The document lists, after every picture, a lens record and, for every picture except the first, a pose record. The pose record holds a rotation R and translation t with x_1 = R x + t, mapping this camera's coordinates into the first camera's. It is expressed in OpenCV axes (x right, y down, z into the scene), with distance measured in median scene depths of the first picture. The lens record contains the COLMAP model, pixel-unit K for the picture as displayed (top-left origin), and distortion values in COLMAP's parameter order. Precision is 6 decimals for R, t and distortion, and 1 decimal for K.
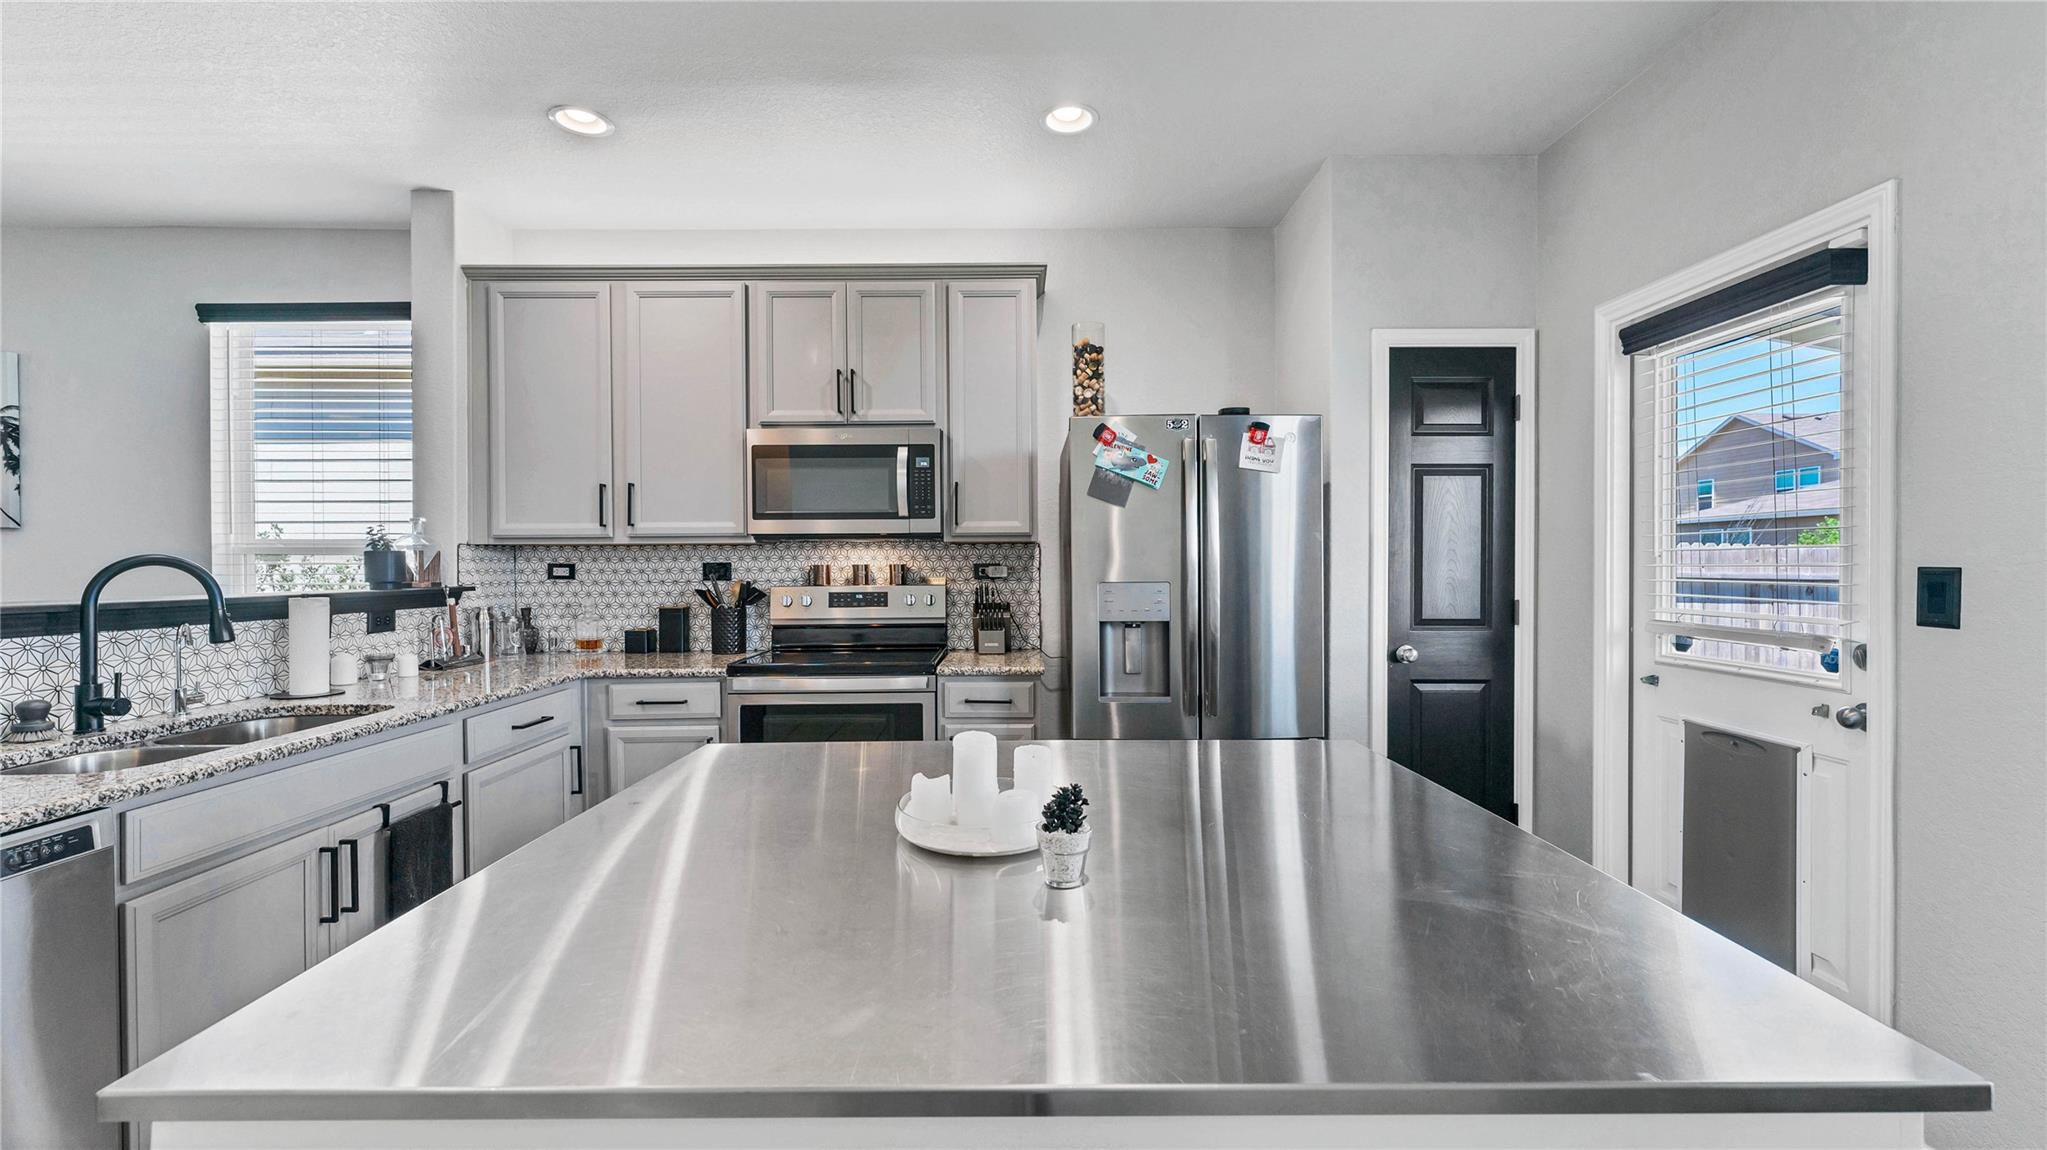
lens RADIAL K [[846.8, 0, 1016.0], [0, 846.8, 573.8], [0, 0, 1]] dist [-0.004156, -0.000061]
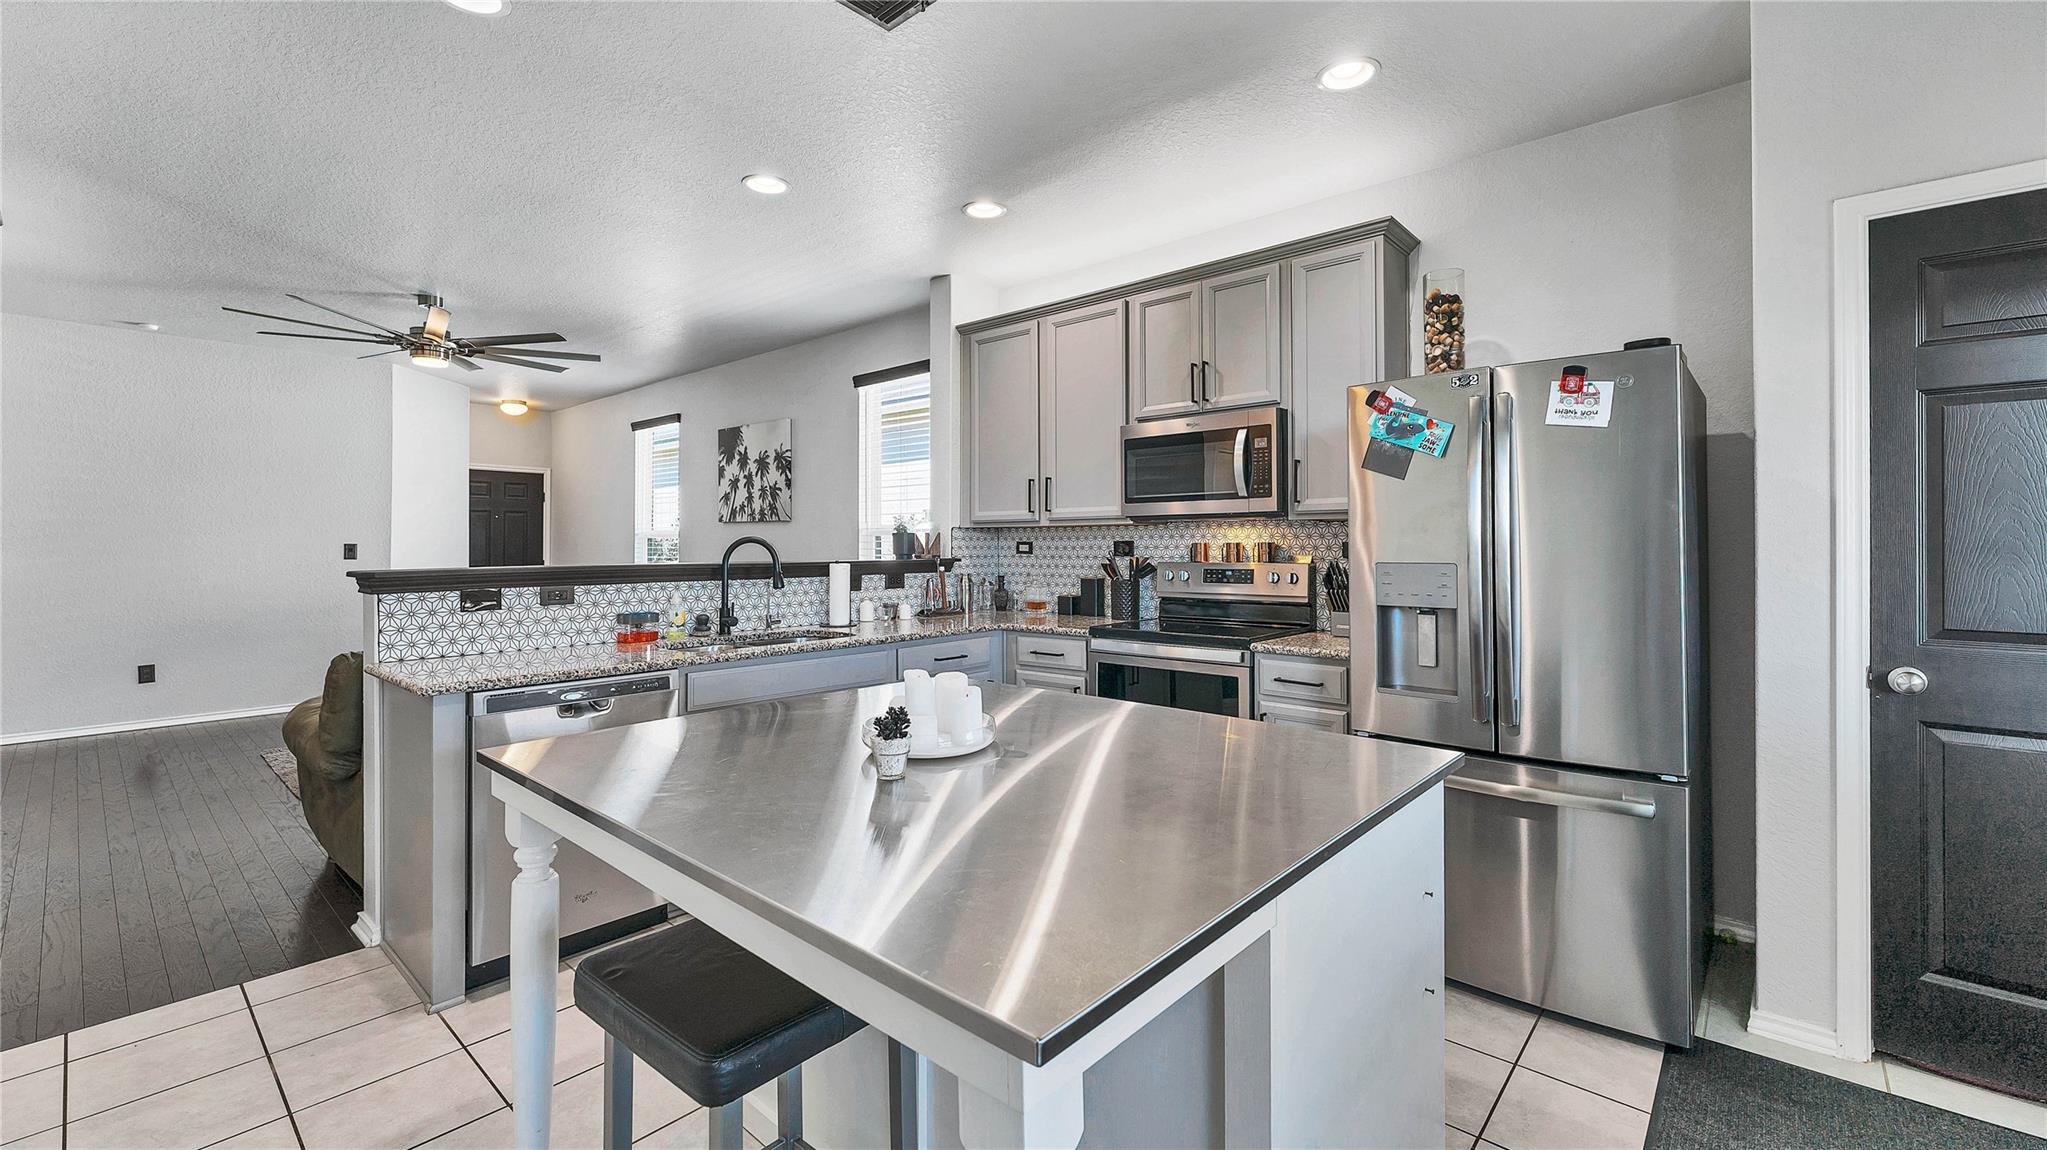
lens RADIAL K [[846.8, 0, 997.6], [0, 846.8, 543.7], [0, 0, 1]] dist [-0.004156, -0.000061]
pose [[0.731267, 0.001902, -0.682089, 0.352122], [-0.008324, 0.999947, -0.006136, -0.001038], [0.682041, 0.010165, 0.731243, 0.037641]]
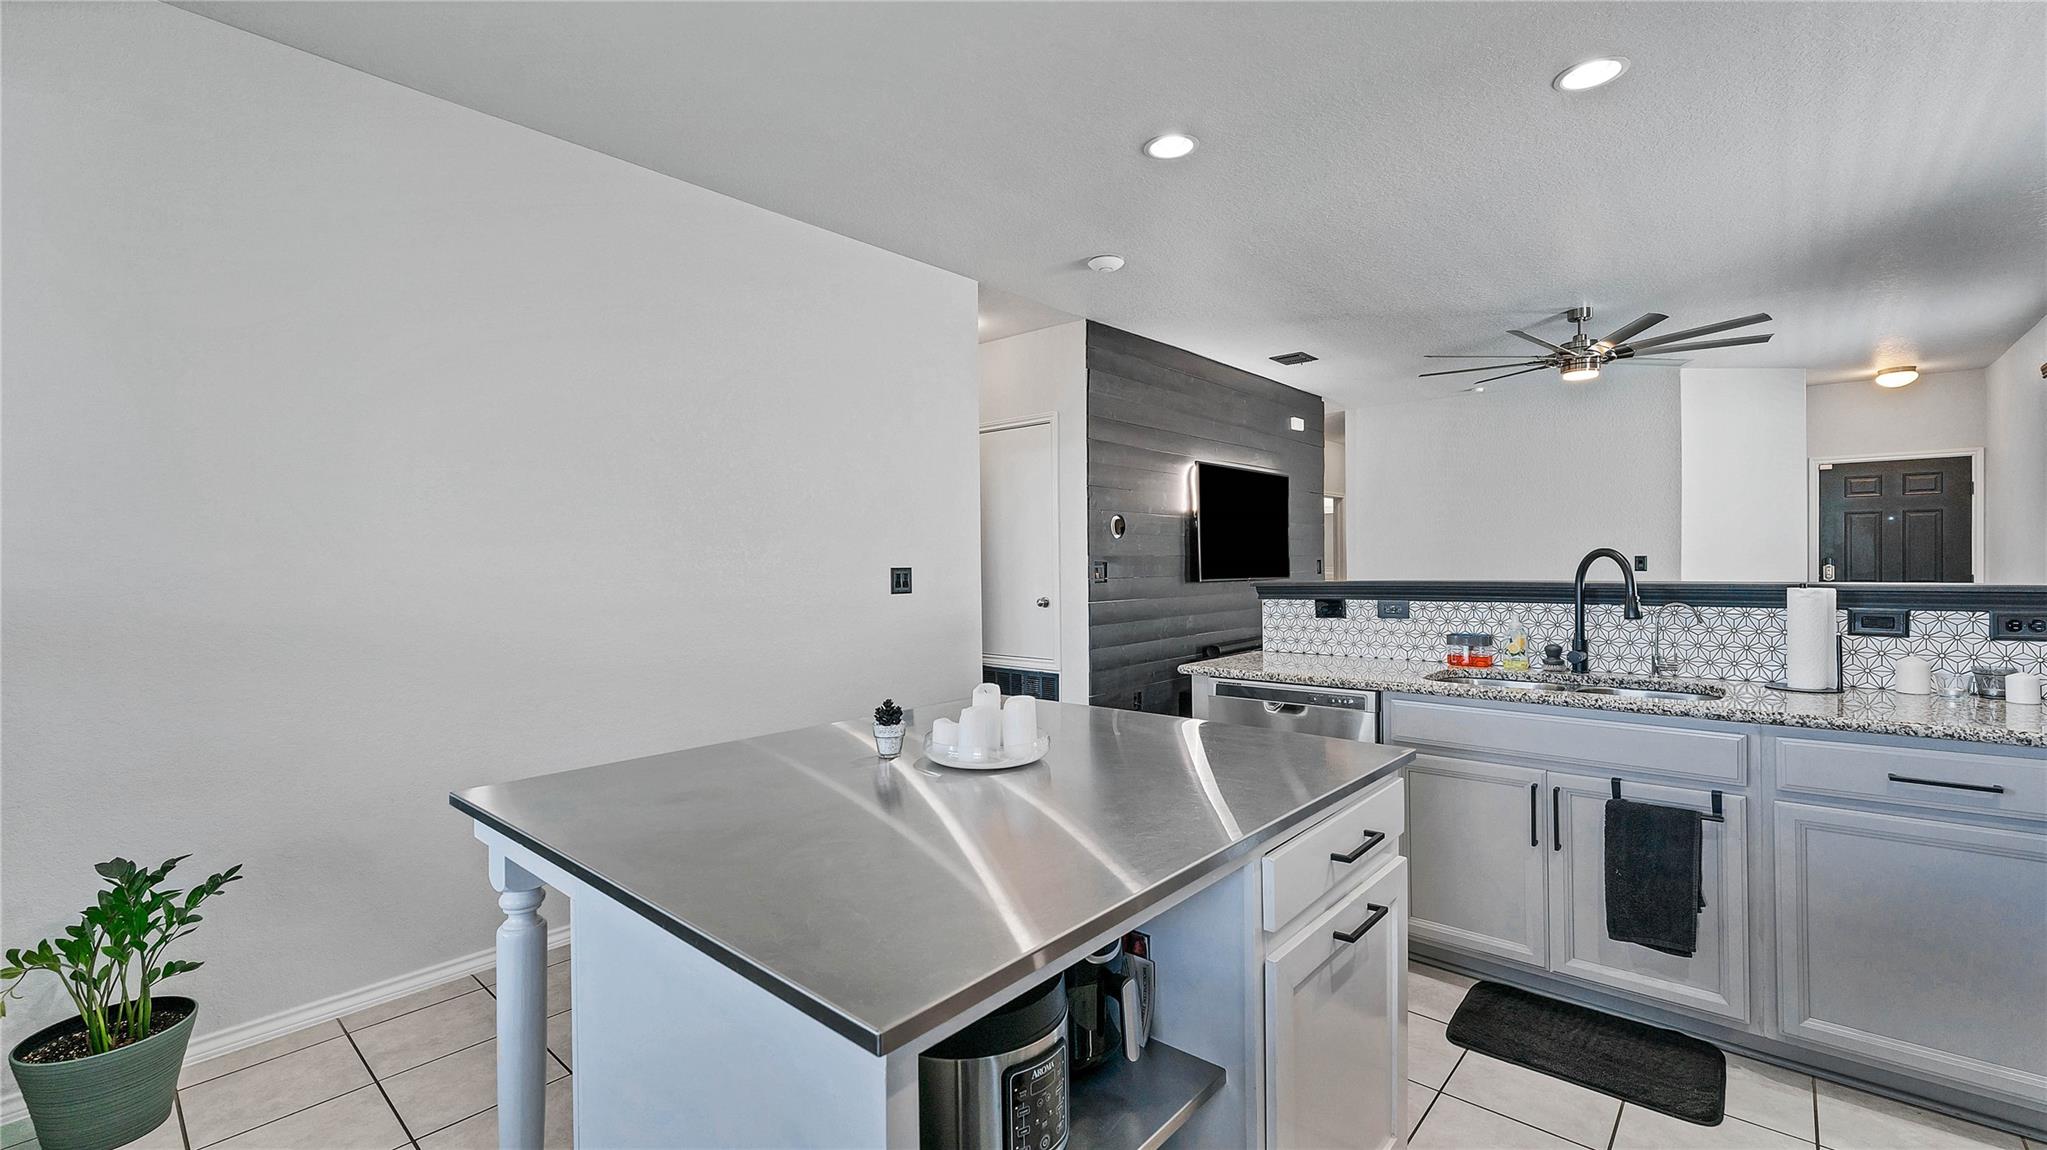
lens RADIAL K [[846.8, 0, 1042.3], [0, 846.8, 577.9], [0, 0, 1]] dist [-0.004156, -0.000061]
pose [[-0.662484, 0.023910, -0.748695, 0.353783], [0.004937, 0.999608, 0.027554, -0.010716], [0.749060, 0.014558, -0.662342, 0.766583]]
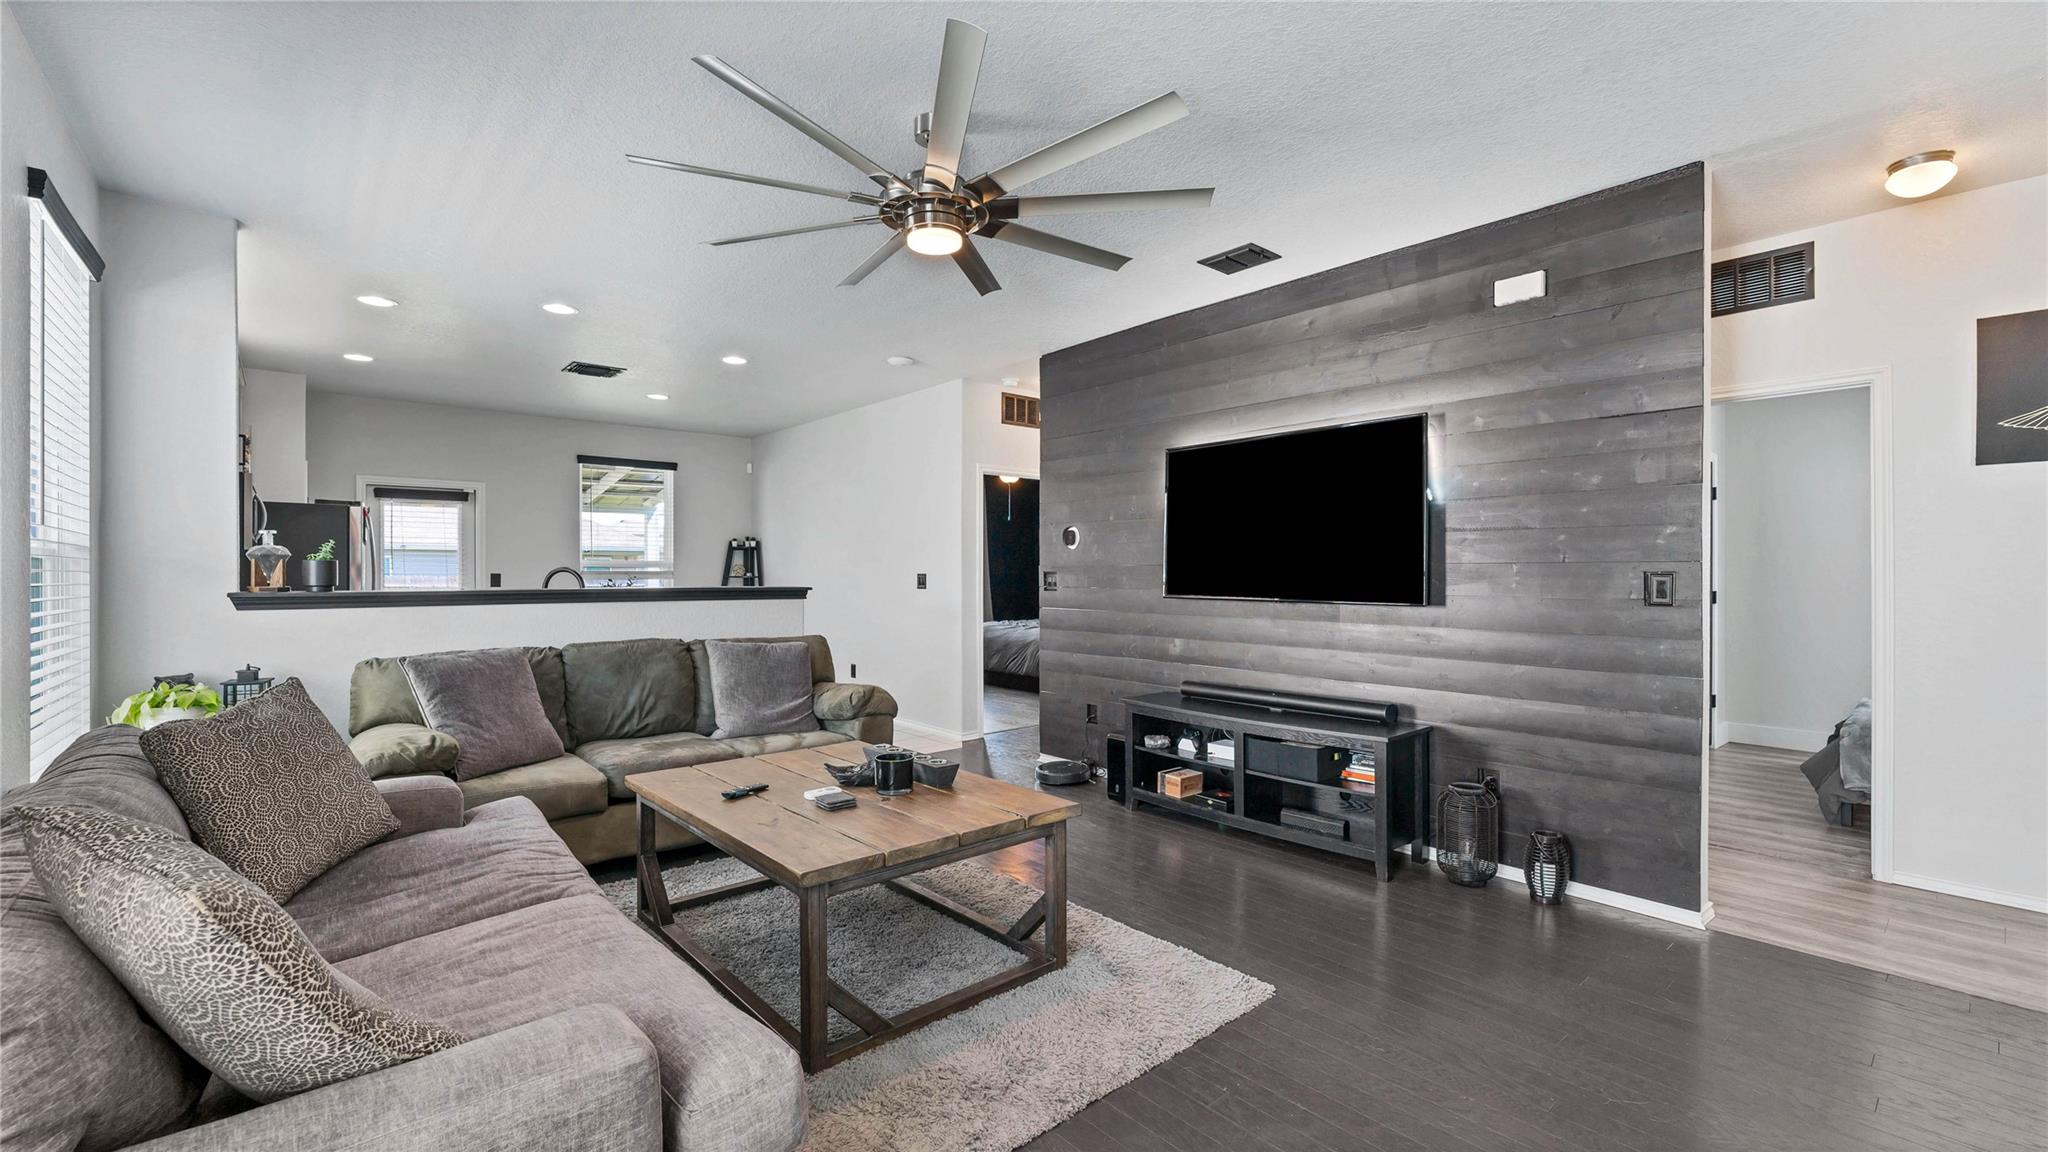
lens RADIAL K [[847.2, 0, 1044.7], [0, 847.2, 570.7], [0, 0, 1]] dist [-0.004156, -0.000061]
pose [[-0.664098, 0.004082, 0.747634, -2.183647], [0.011478, 0.999923, 0.004737, -0.005666], [-0.747557, 0.011727, -0.664094, 0.953321]]
